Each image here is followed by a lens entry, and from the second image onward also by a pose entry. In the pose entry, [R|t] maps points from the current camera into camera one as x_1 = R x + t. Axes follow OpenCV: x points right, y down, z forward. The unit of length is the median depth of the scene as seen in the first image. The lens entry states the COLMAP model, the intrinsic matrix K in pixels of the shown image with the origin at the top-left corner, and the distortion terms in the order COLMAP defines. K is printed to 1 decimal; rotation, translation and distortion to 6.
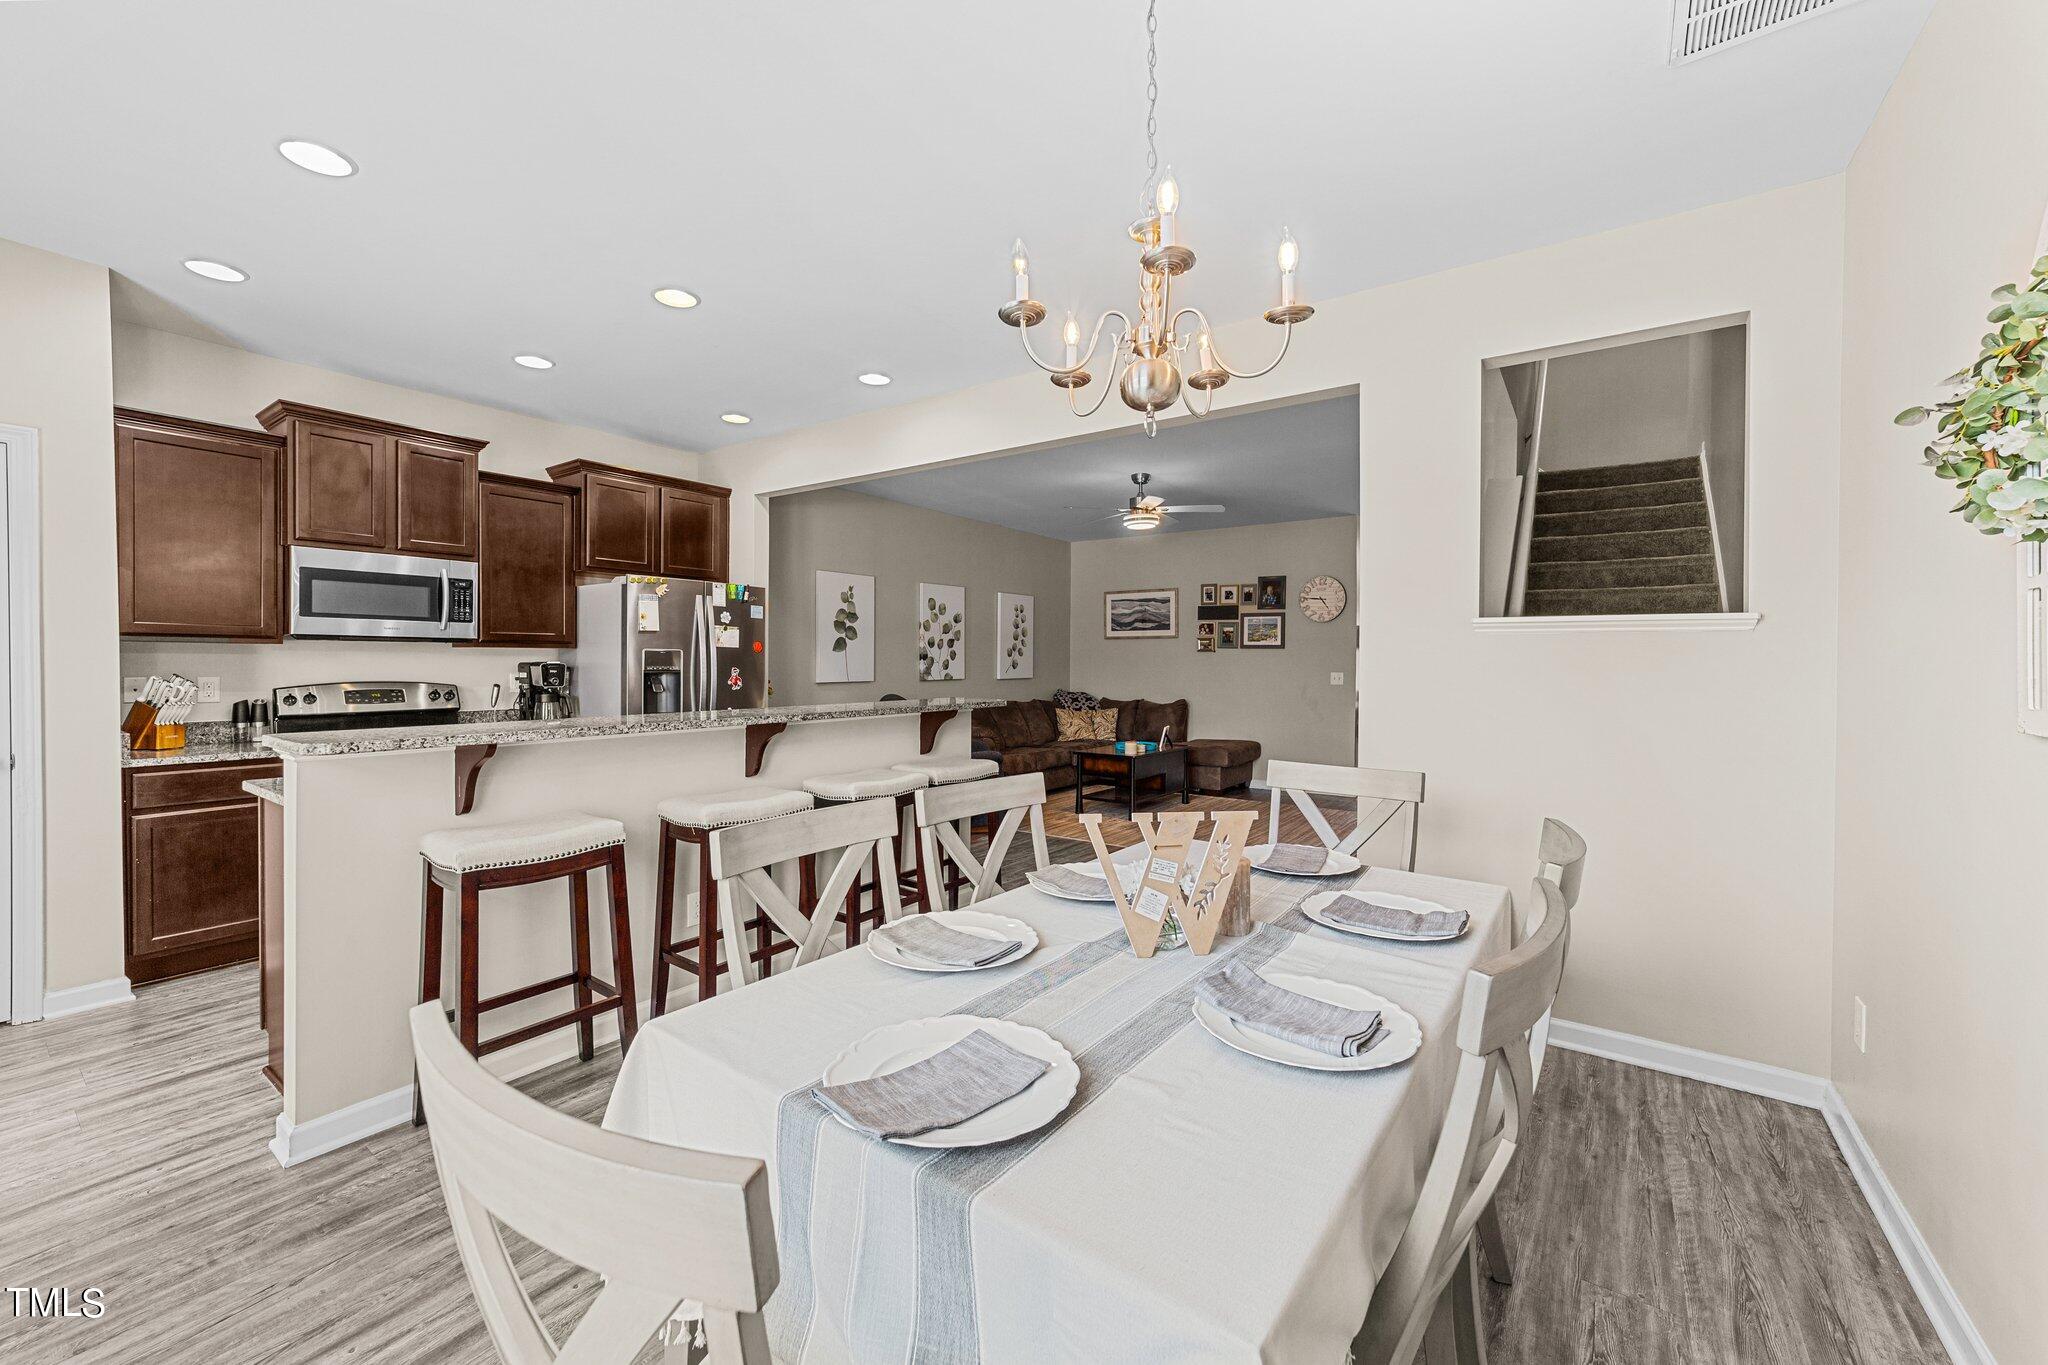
lens RADIAL K [[785.9, 0, 1030.2], [0, 785.9, 675.2], [0, 0, 1]] dist [-0.013515, 0.007314]
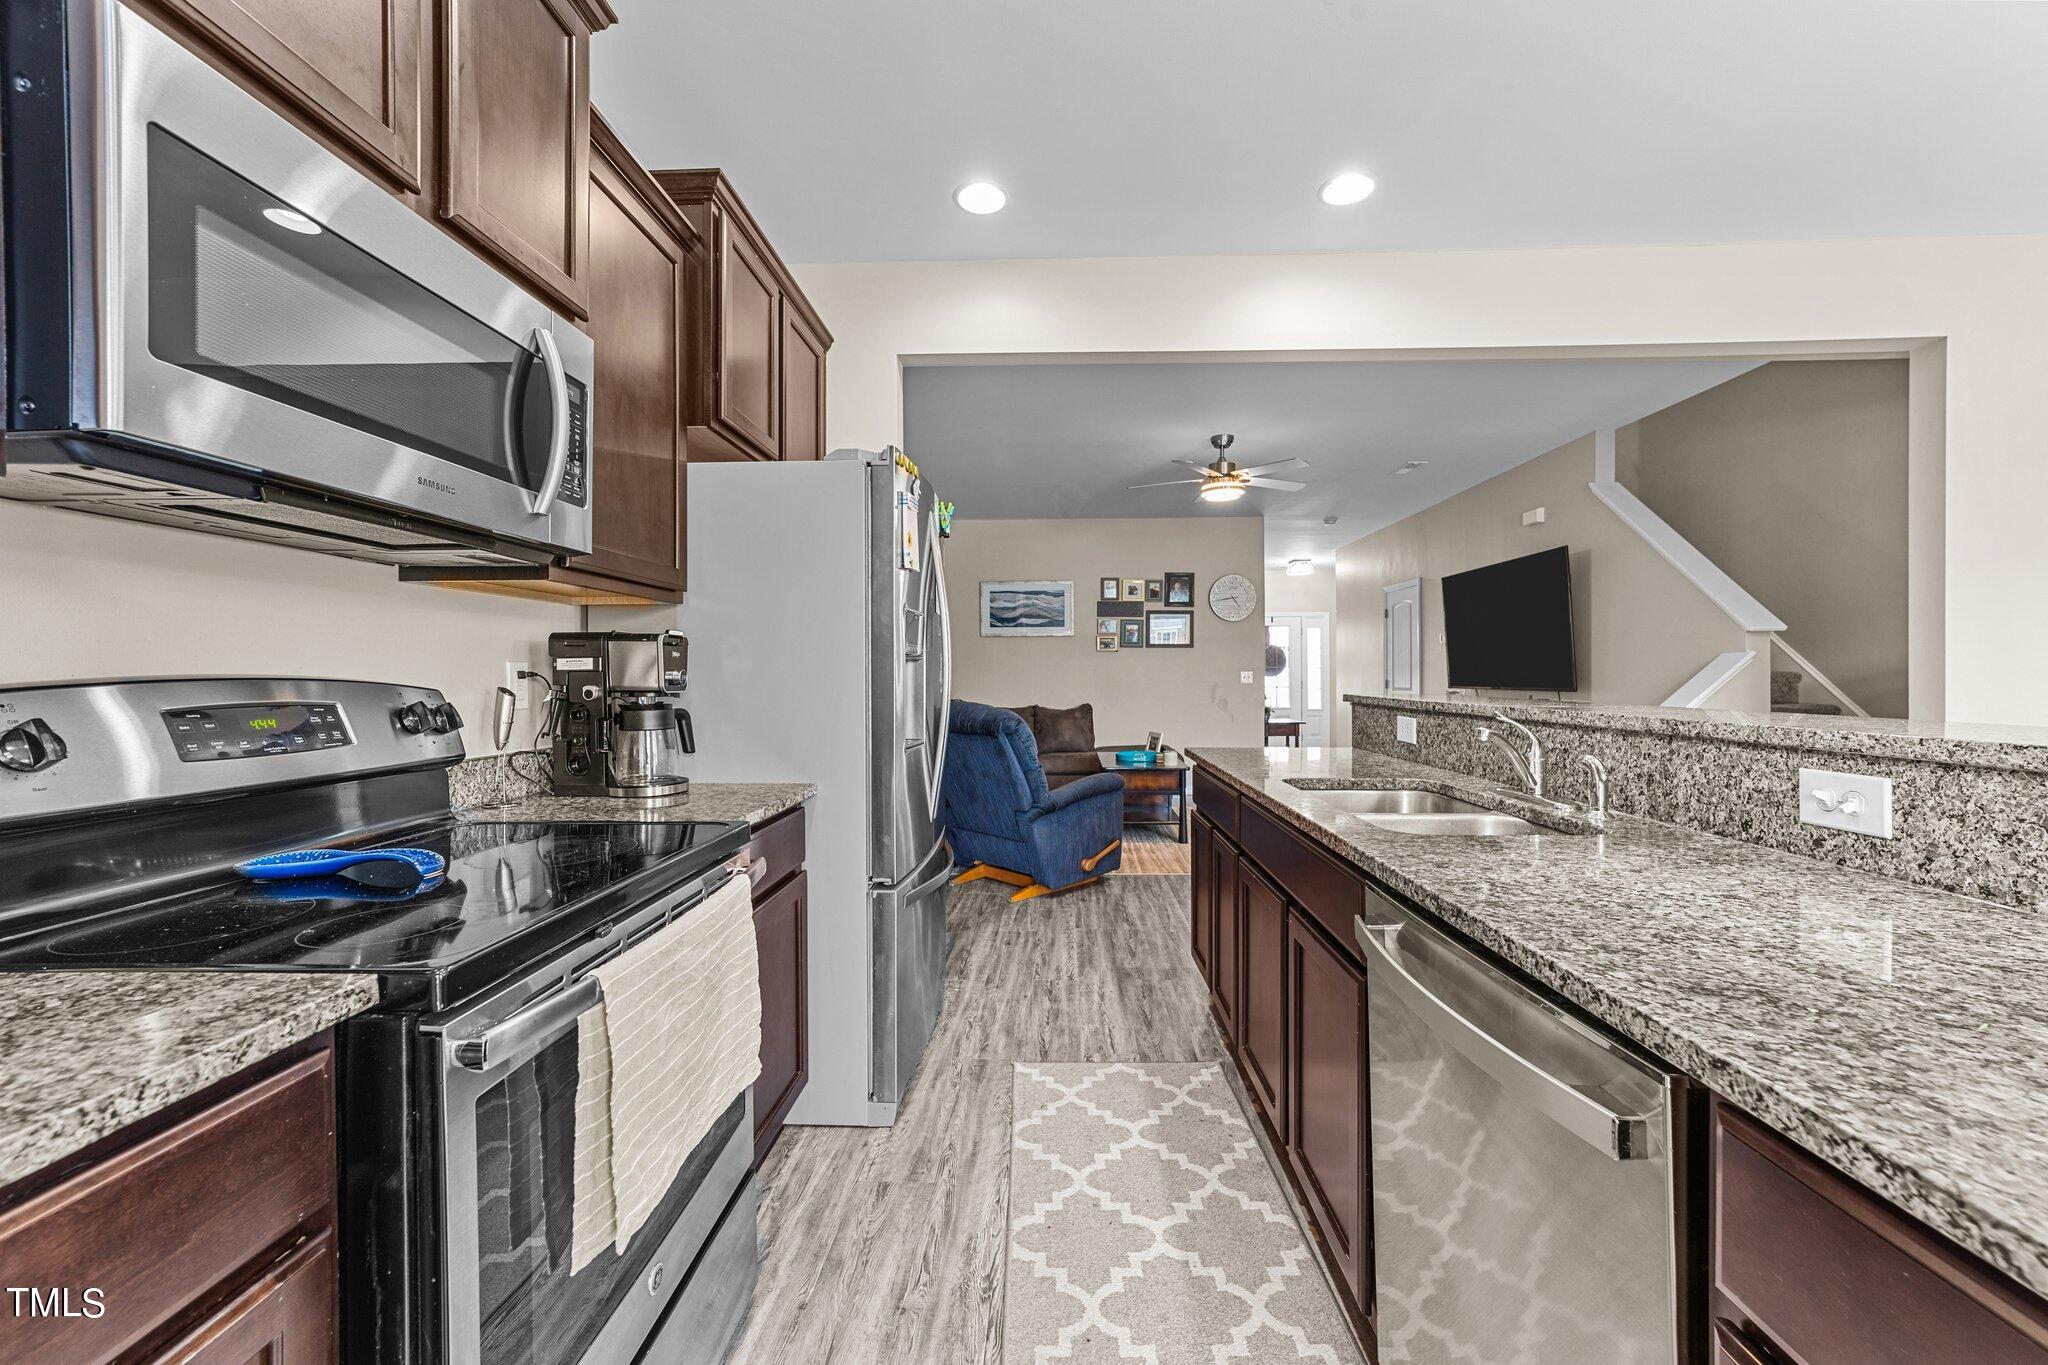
lens RADIAL K [[785.9, 0, 1040.4], [0, 785.9, 678.2], [0, 0, 1]] dist [-0.013515, 0.007314]
pose [[0.835779, -0.009643, 0.548981, -0.572964], [0.016627, 0.999832, -0.007751, 0.011845], [-0.548814, 0.015605, 0.835799, 0.465784]]
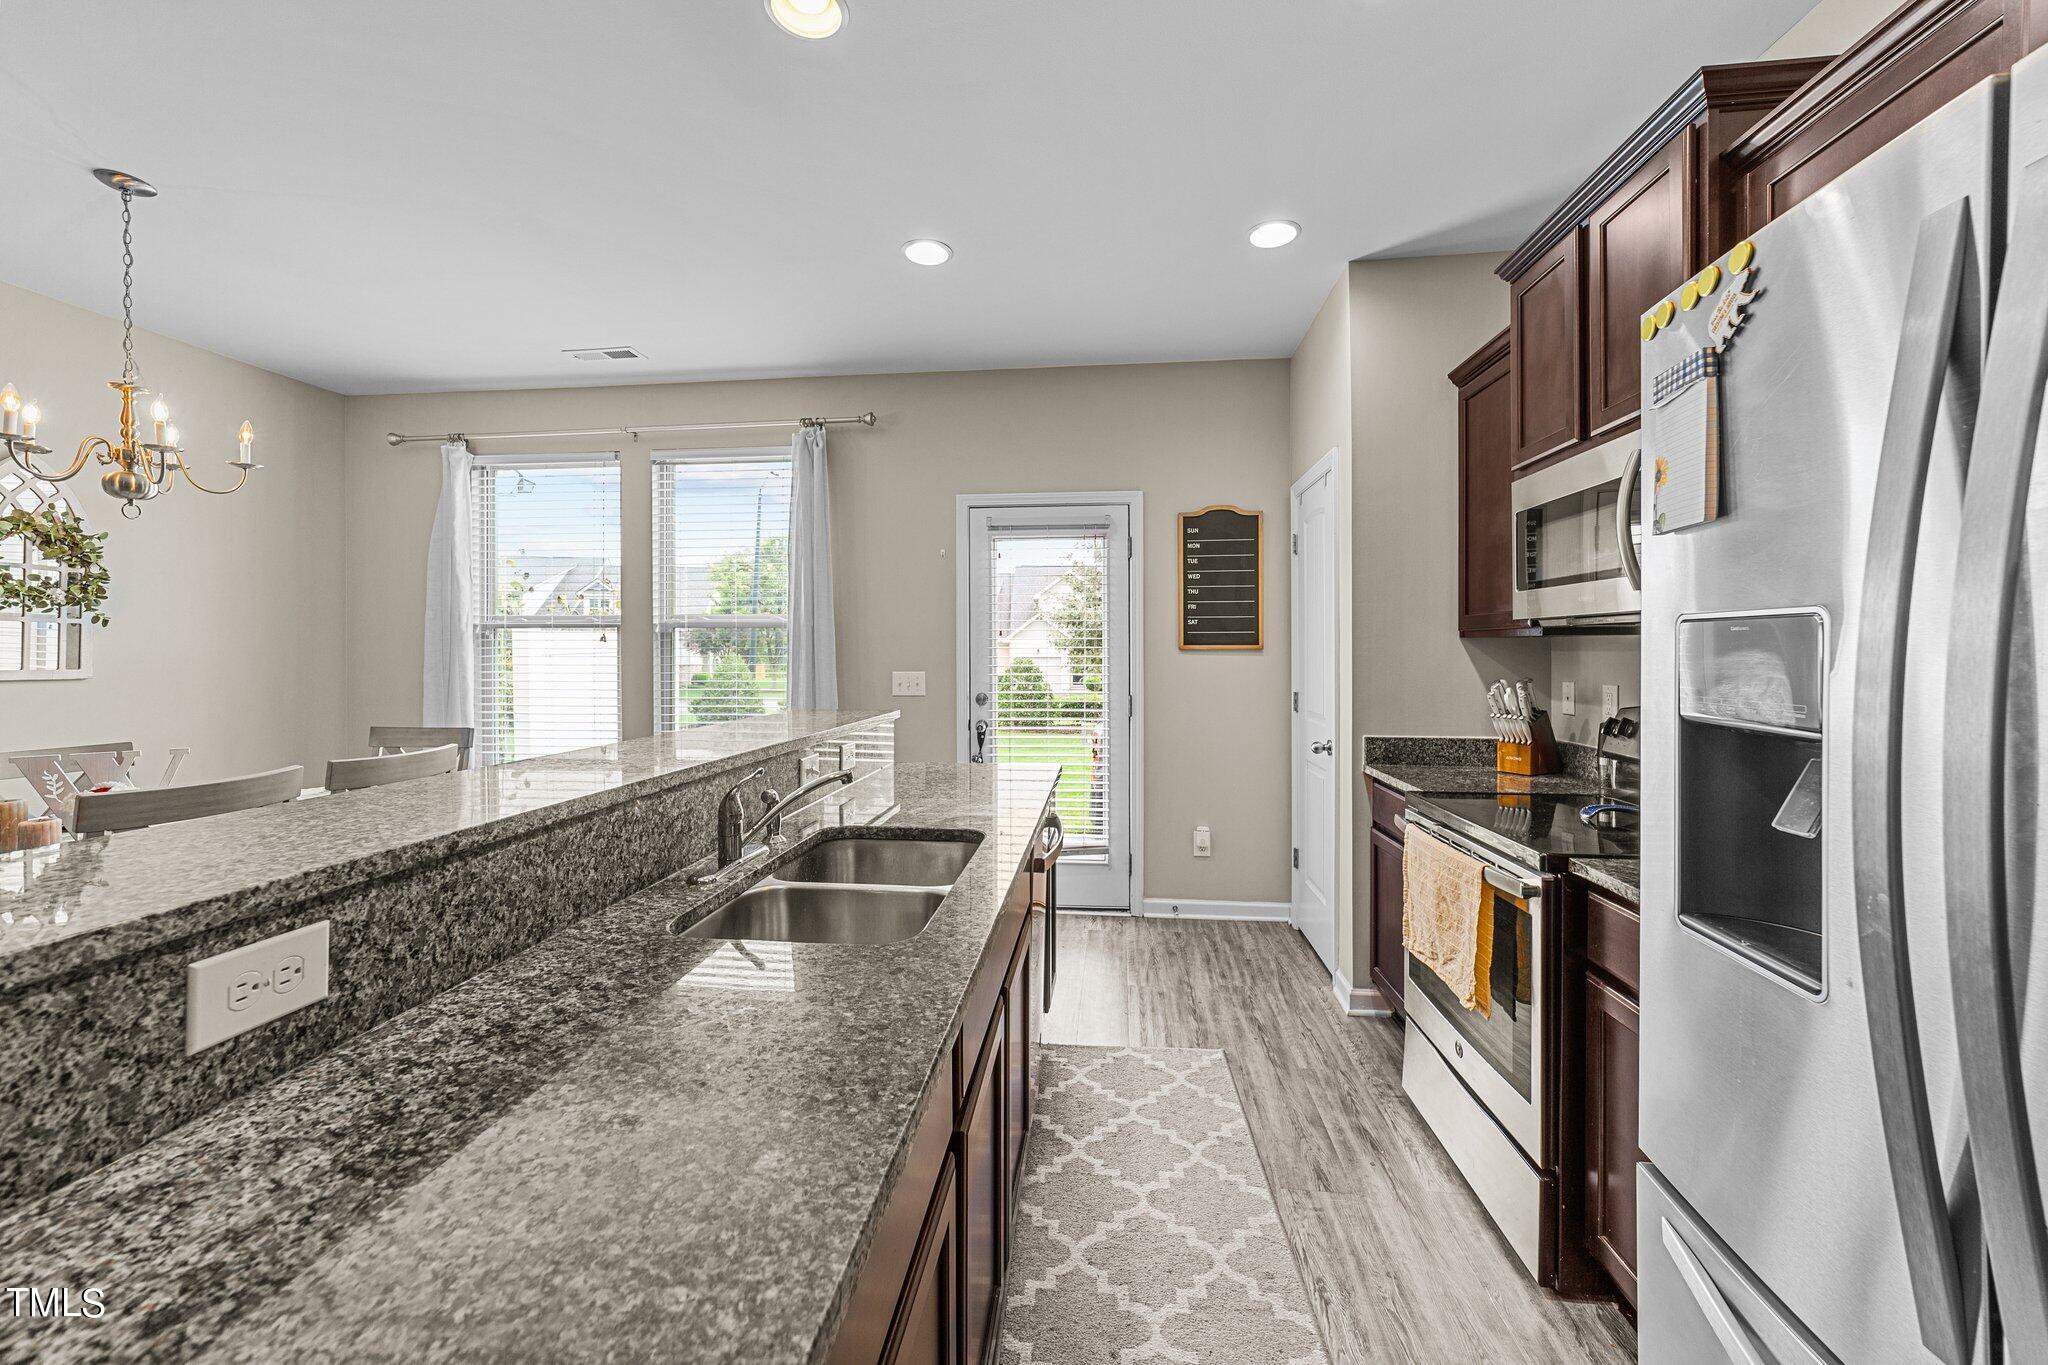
lens RADIAL K [[785.9, 0, 1019.0], [0, 785.9, 655.1], [0, 0, 1]] dist [-0.013515, 0.007314]
pose [[-0.879169, -0.002735, -0.476502, -0.189167], [-0.011886, 0.999798, 0.016192, -0.019859], [0.476361, 0.019899, -0.879024, 0.920138]]
